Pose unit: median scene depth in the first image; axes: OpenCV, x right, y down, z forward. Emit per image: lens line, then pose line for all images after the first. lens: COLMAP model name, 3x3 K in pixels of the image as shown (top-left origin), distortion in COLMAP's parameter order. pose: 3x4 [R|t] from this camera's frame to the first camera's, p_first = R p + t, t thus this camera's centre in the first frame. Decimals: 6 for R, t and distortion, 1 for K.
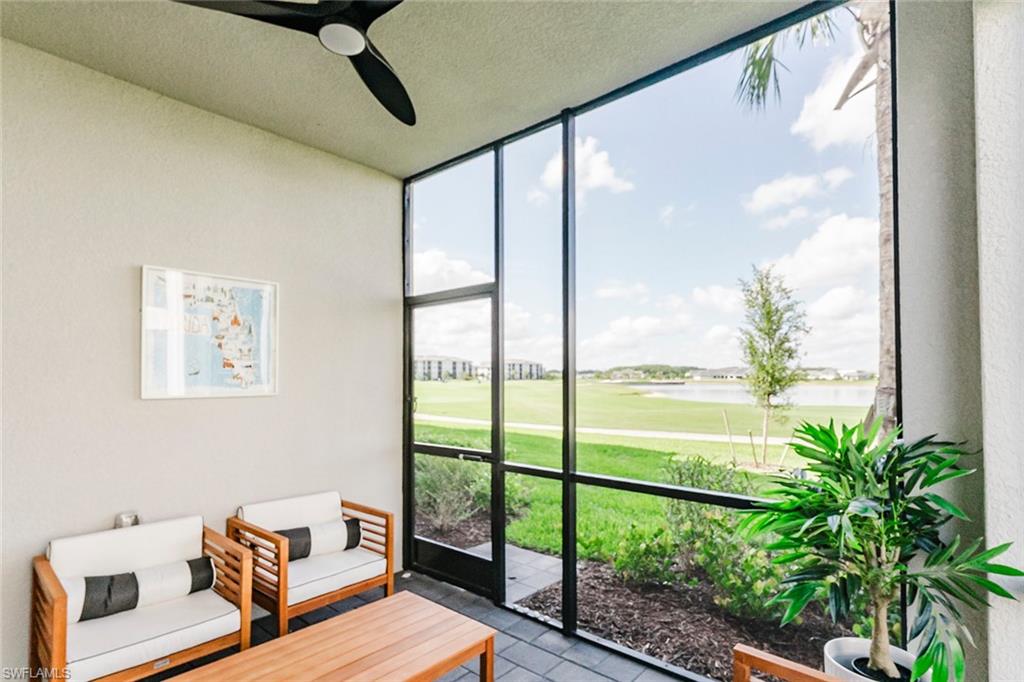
lens RADIAL K [[501.0, 0, 504.7], [0, 501.0, 366.7], [0, 0, 1]] dist [0.000953, -0.000443]
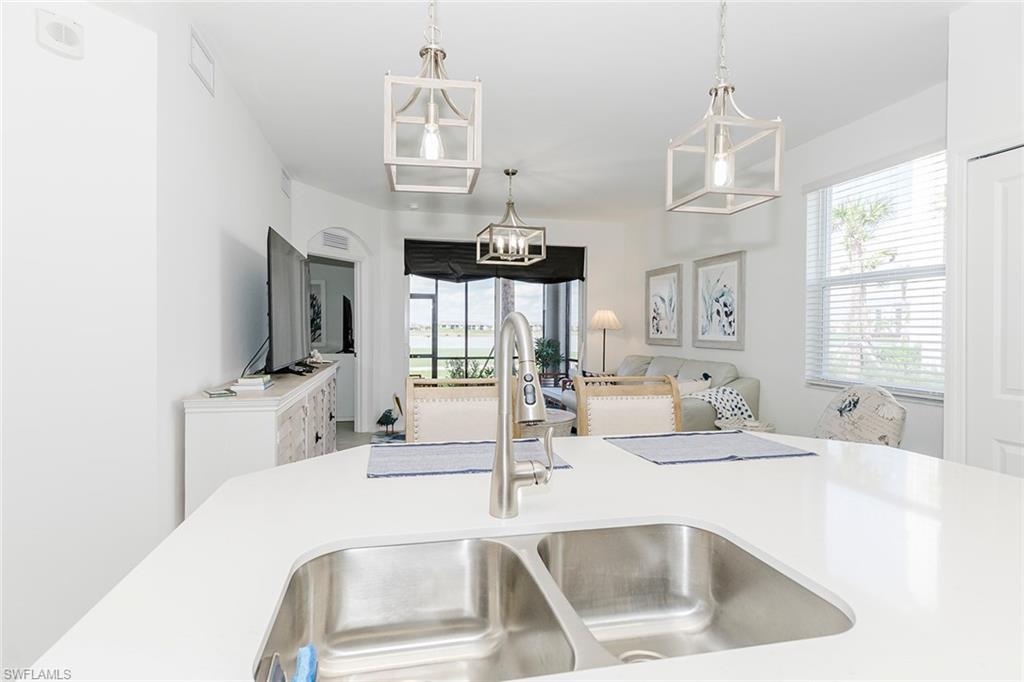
lens RADIAL K [[498.6, 0, 490.1], [0, 498.6, 330.4], [0, 0, 1]] dist [-0.000319, 0.000012]
pose [[0.585157, 0.002474, 0.810916, -2.151674], [-0.025713, 0.999549, 0.015505, -0.014466], [-0.810513, -0.029923, 0.584956, -0.926362]]
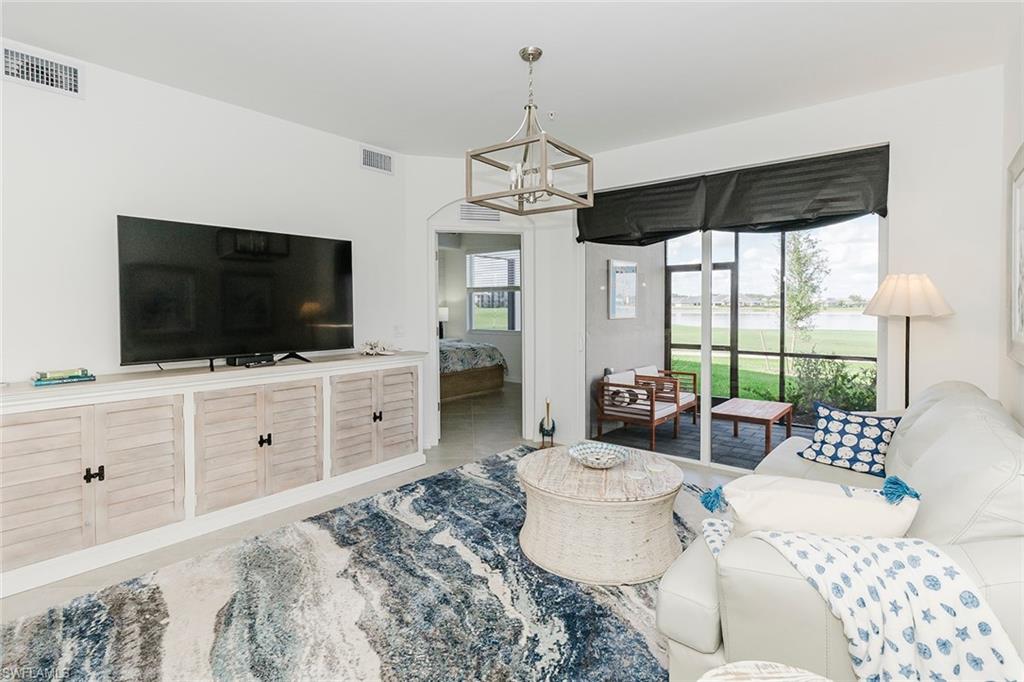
lens RADIAL K [[500.8, 0, 515.0], [0, 500.8, 314.1], [0, 0, 1]] dist [0.002253, 0.000258]
pose [[0.998329, -0.001413, 0.057773, -1.034261], [-0.000904, 0.999197, 0.040056, -0.039965], [-0.057784, -0.040041, 0.997526, -0.991141]]
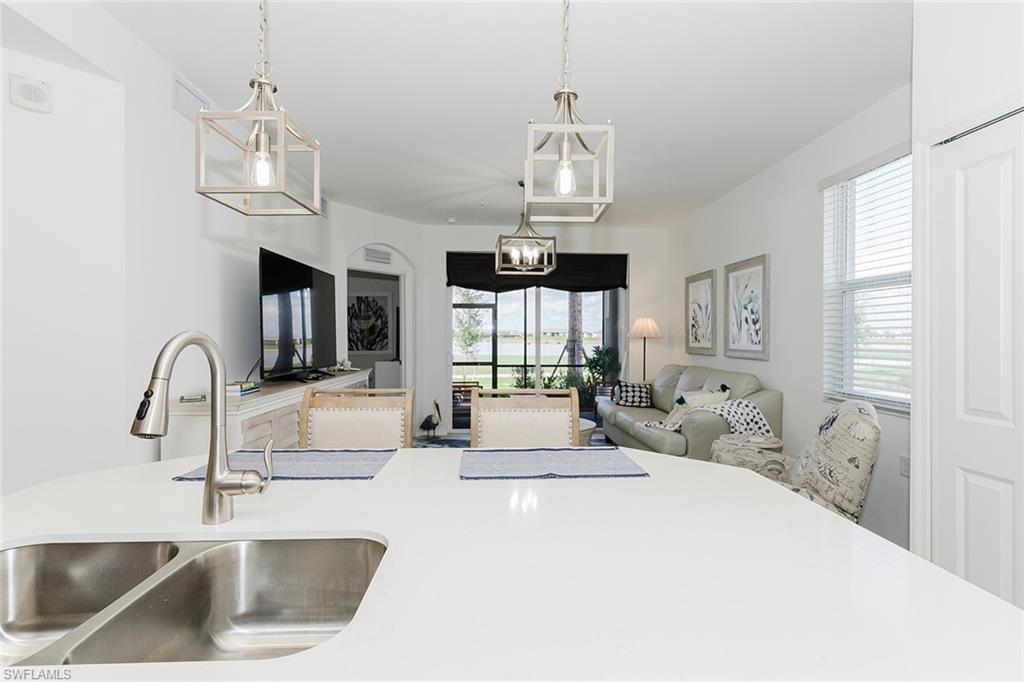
lens RADIAL K [[488.1, 0, 511.4], [0, 488.1, 336.4], [0, 0, 1]] dist [0.000391, -0.000159]
pose [[0.709620, 0.002401, 0.704581, -1.984487], [-0.019263, 0.999686, 0.015995, -0.025788], [-0.704322, -0.024923, 0.709443, -1.116828]]
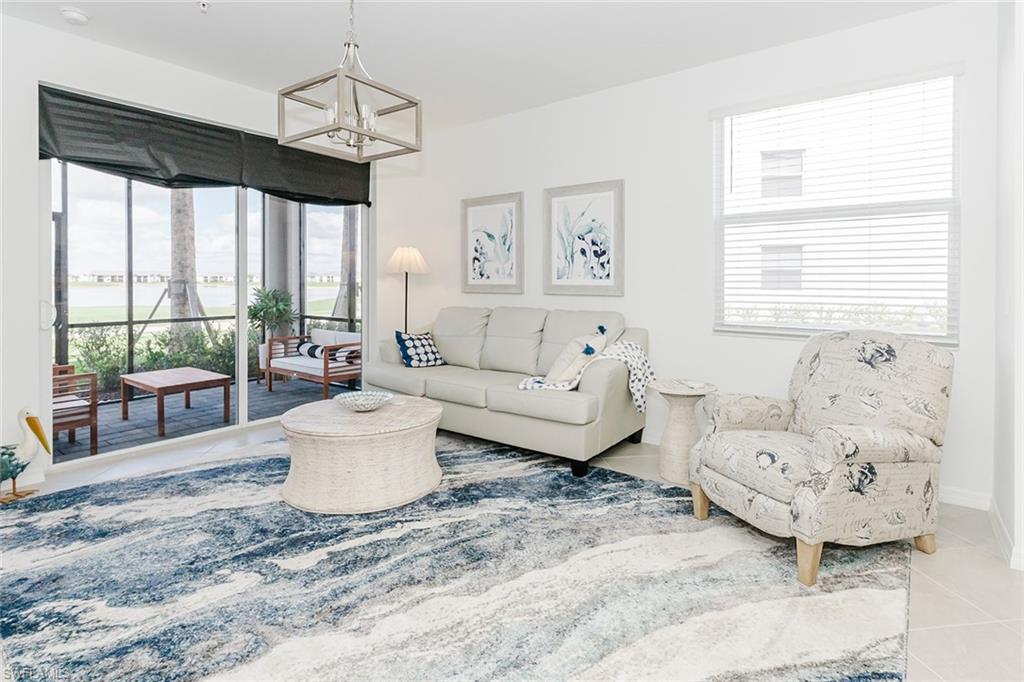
lens RADIAL K [[514.2, 0, 516.0], [0, 514.2, 284.3], [0, 0, 1]] dist [0.002535, -0.000962]
pose [[-0.084192, -0.006676, 0.996427, -1.811454], [-0.023643, 0.999709, 0.004701, 0.016338], [-0.996169, -0.023163, -0.084326, -0.330092]]
